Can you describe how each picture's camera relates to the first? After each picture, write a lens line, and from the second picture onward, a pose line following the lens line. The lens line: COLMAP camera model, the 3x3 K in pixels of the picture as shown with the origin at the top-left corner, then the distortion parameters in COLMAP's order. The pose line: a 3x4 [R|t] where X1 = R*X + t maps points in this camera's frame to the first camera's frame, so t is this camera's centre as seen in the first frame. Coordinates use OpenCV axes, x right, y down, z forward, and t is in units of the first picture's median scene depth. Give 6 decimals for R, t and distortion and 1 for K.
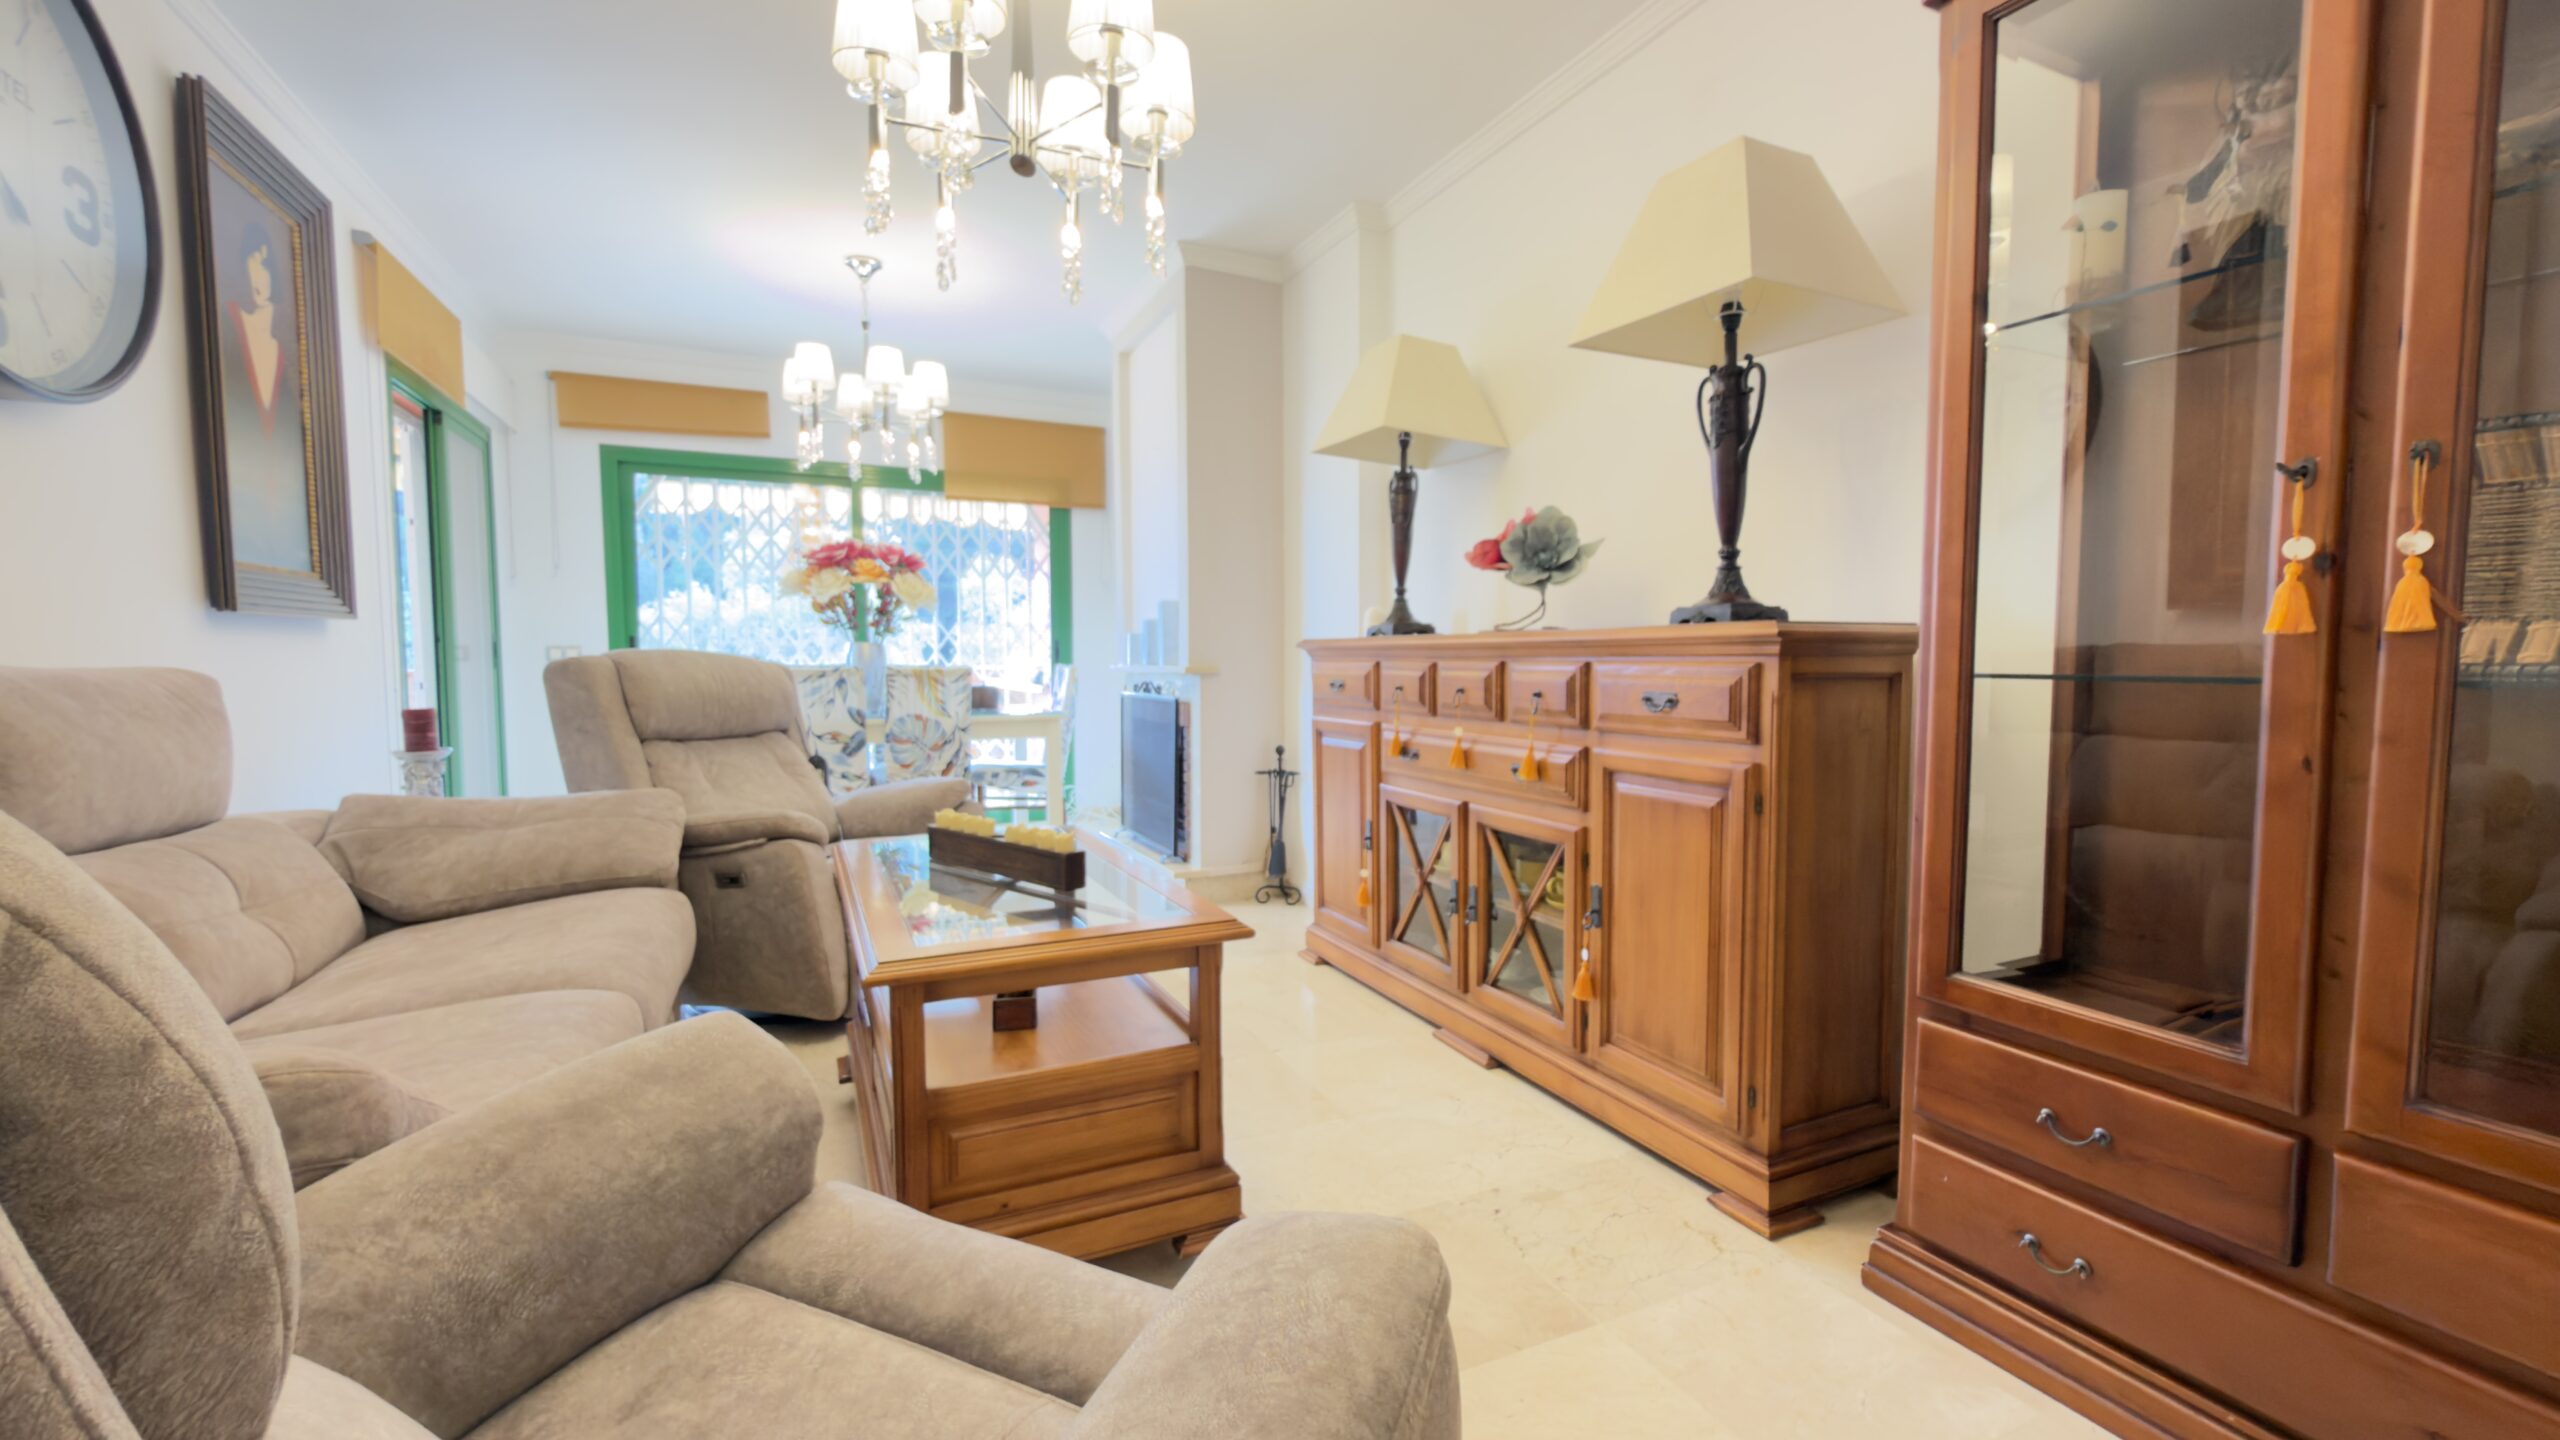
lens RADIAL K [[1028.4, 0, 1280.0], [0, 1028.4, 720.0], [0, 0, 1]] dist [0.000994, 0.000084]
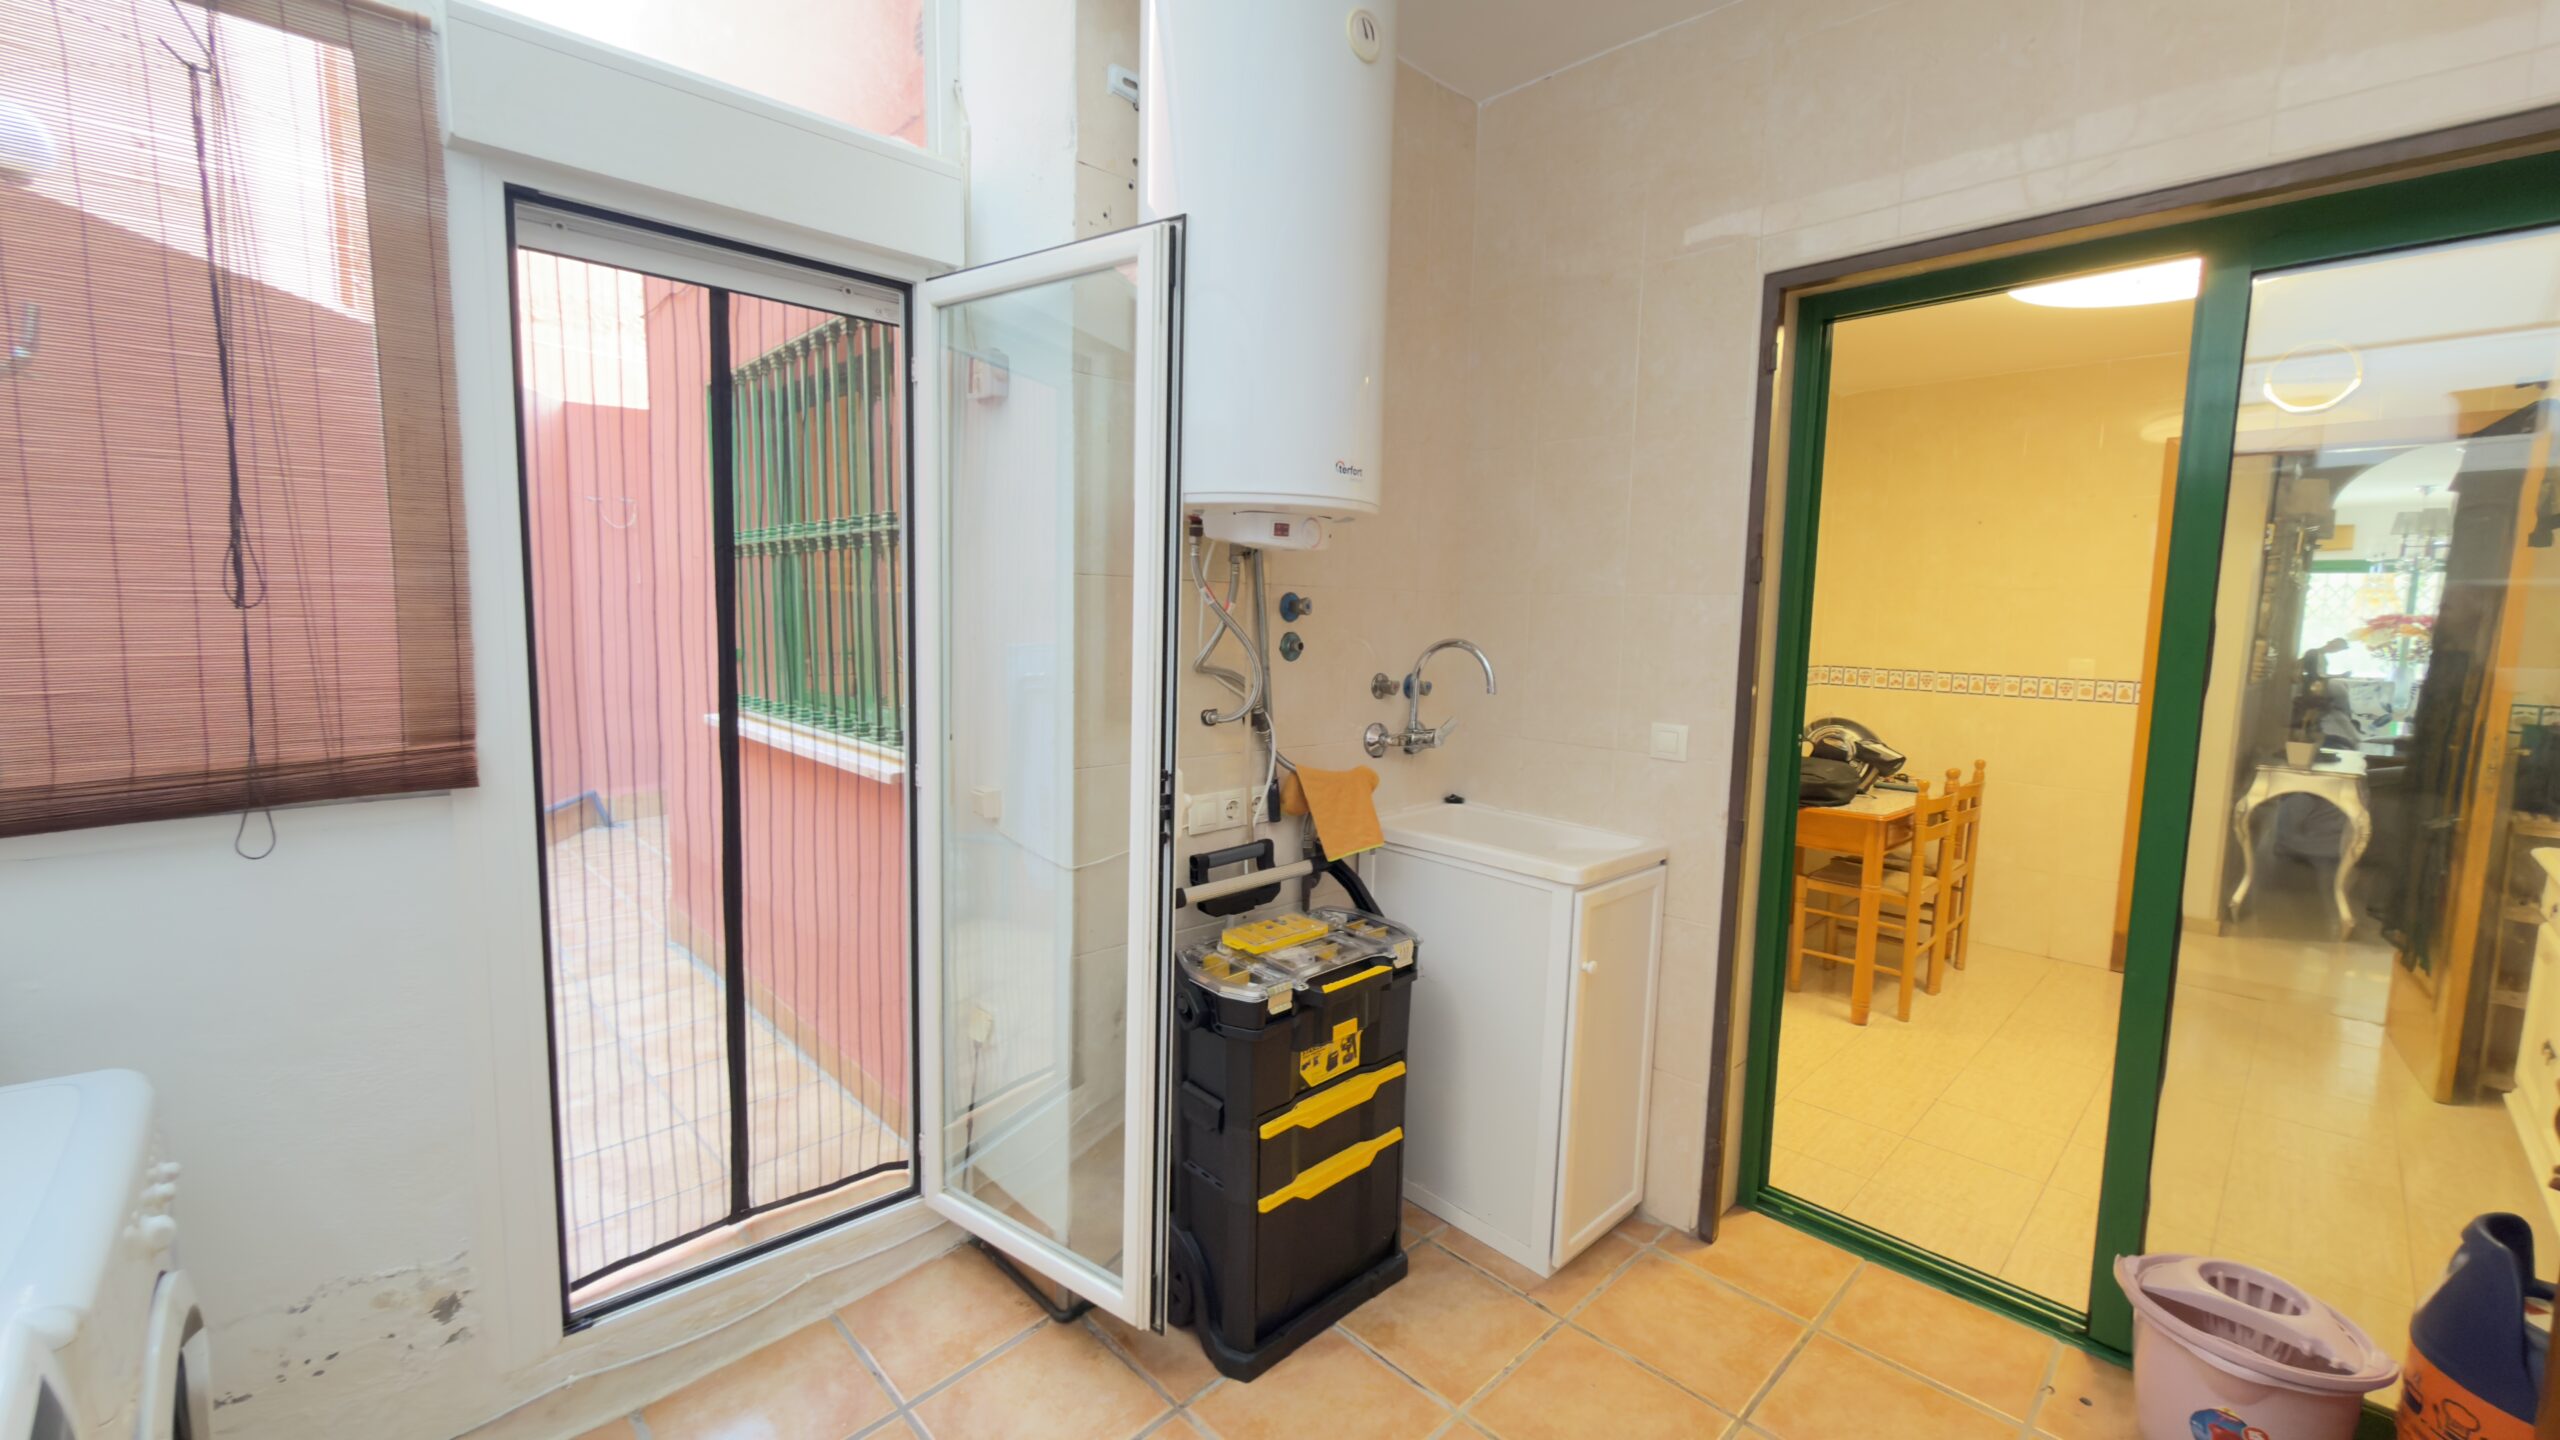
lens RADIAL K [[1028.4, 0, 1280.0], [0, 1028.4, 720.0], [0, 0, 1]] dist [0.000994, 0.000084]
pose [[0.321696, 0.109819, -0.940453, 0.739734], [-0.072499, 0.993192, 0.091178, -0.004884], [0.944063, 0.038851, 0.327467, -1.594289]]
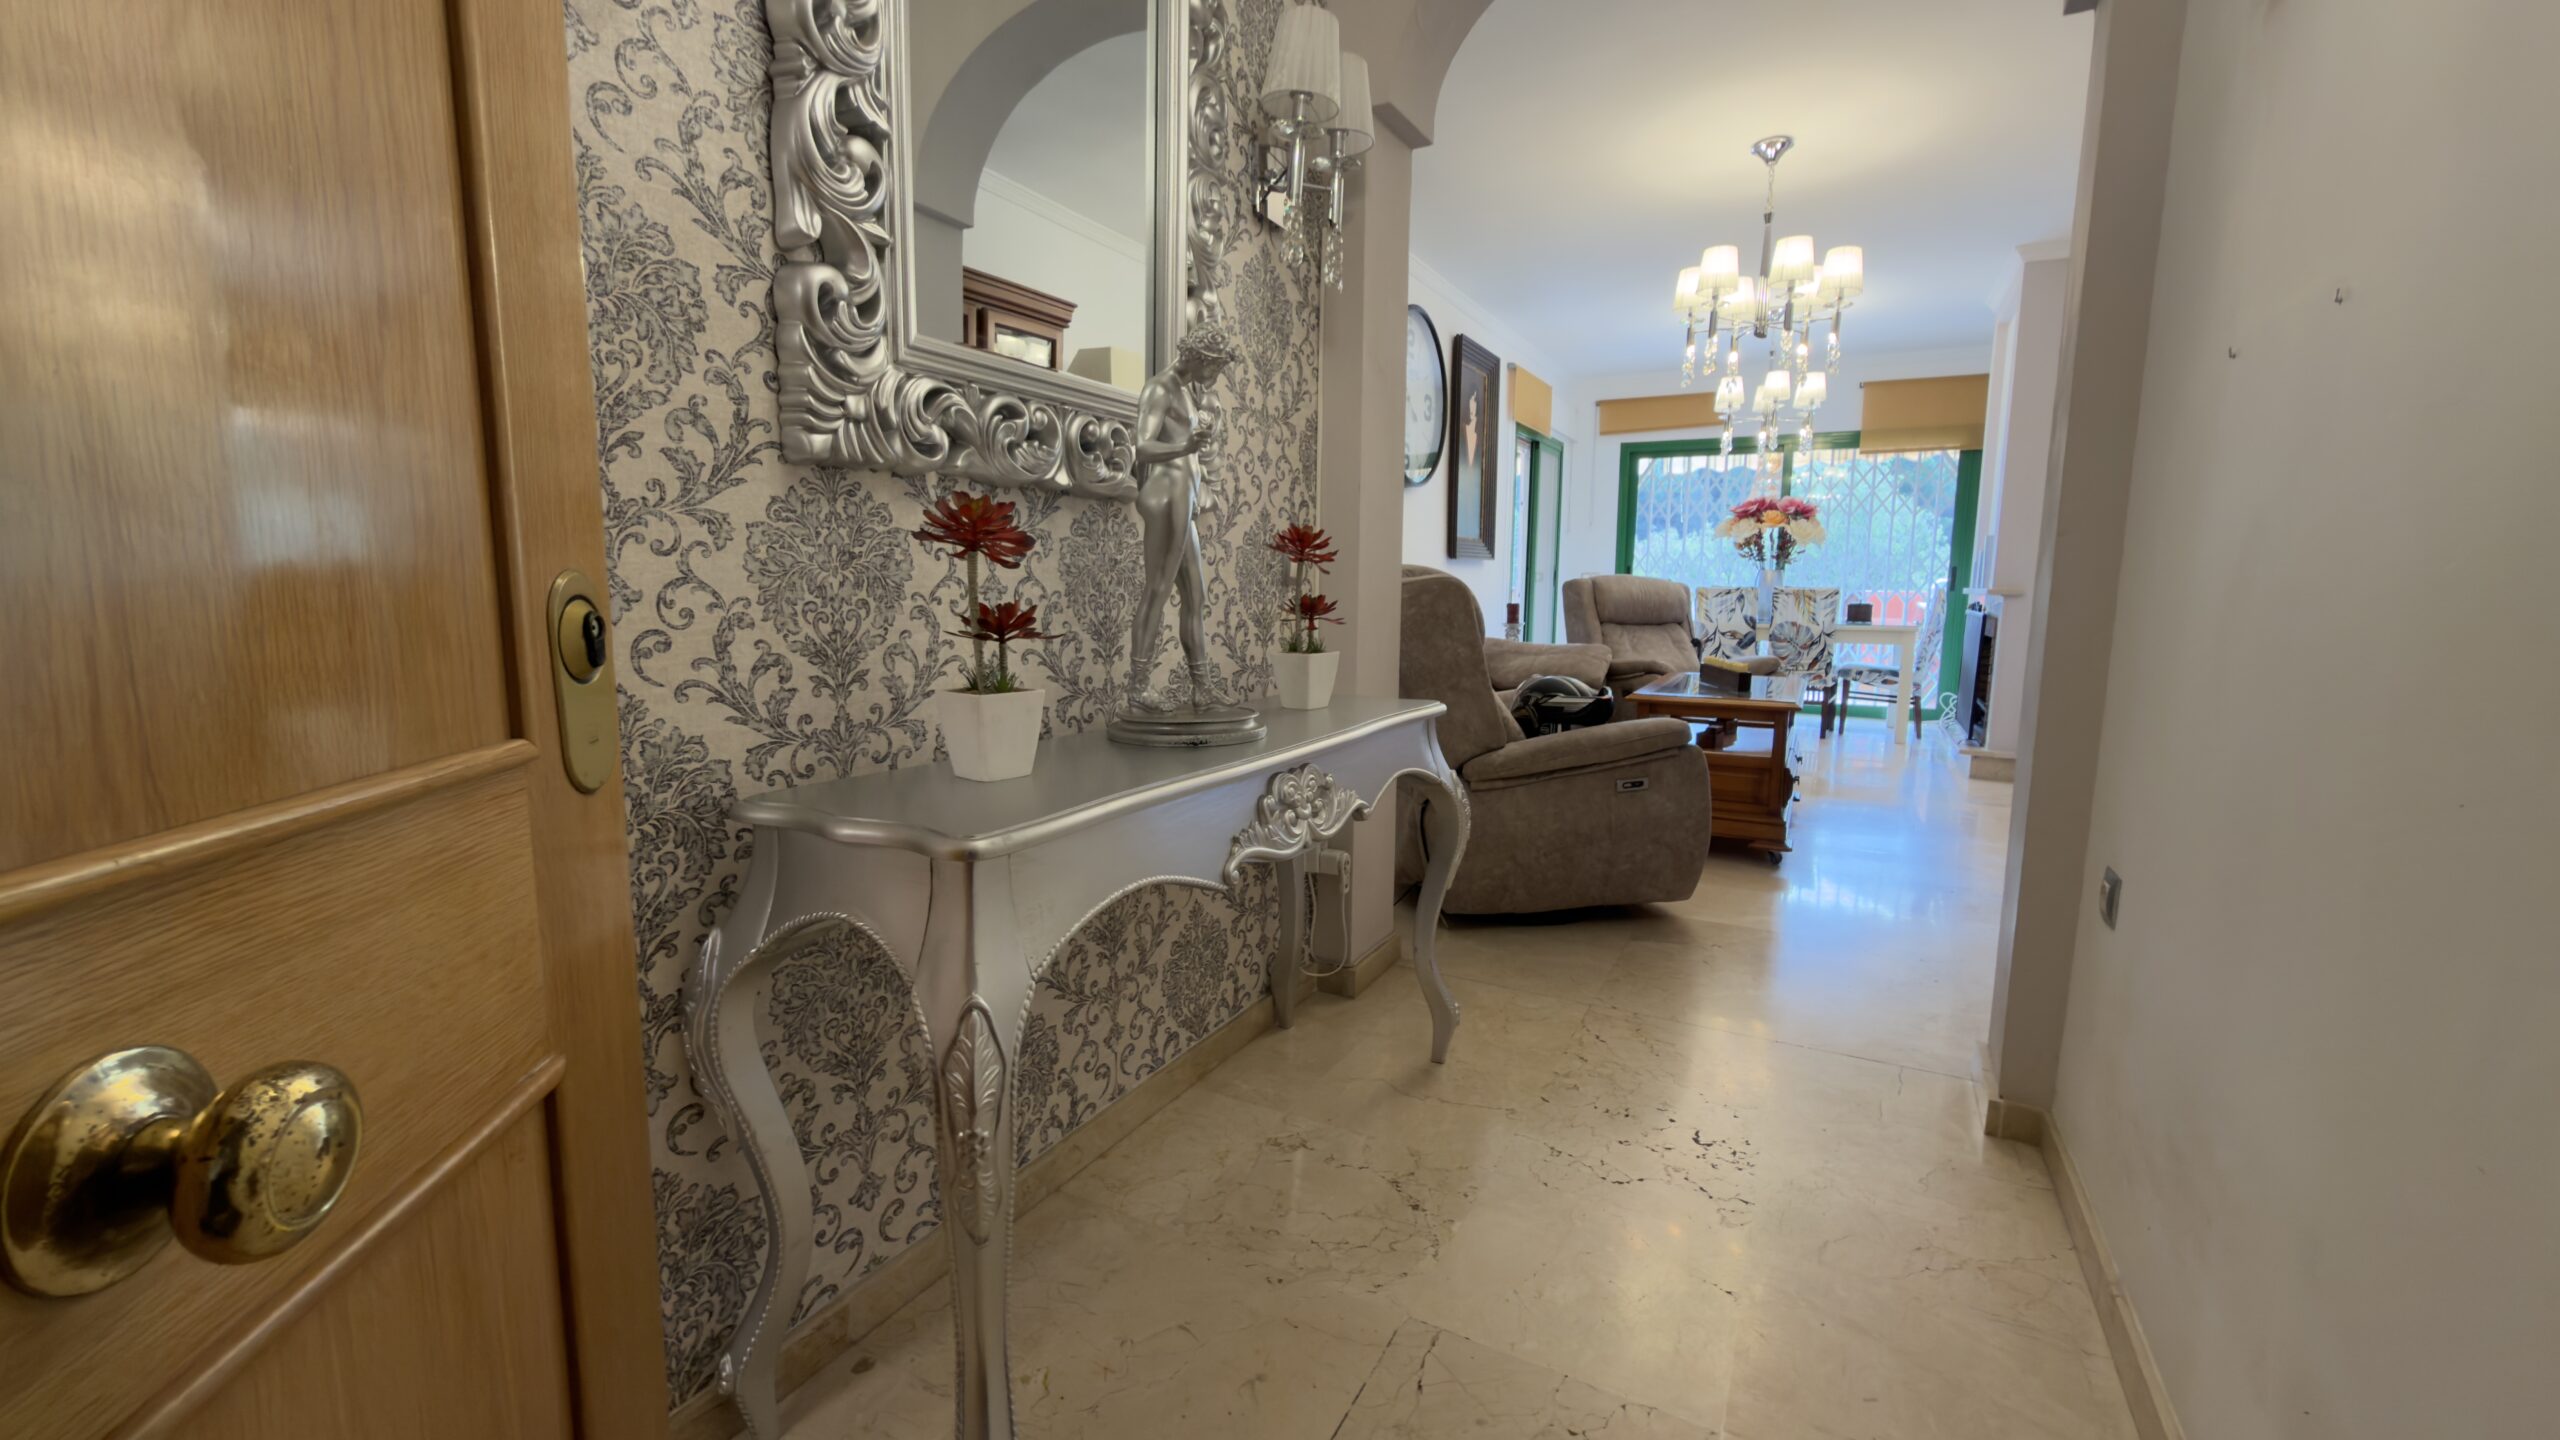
lens RADIAL K [[1028.4, 0, 1280.0], [0, 1028.4, 720.0], [0, 0, 1]] dist [0.000994, 0.000084]
pose [[0.596715, 0.114362, -0.794262, 0.354654], [-0.056464, 0.993323, 0.100603, 0.025645], [0.800464, -0.015184, 0.599188, -0.397723]]
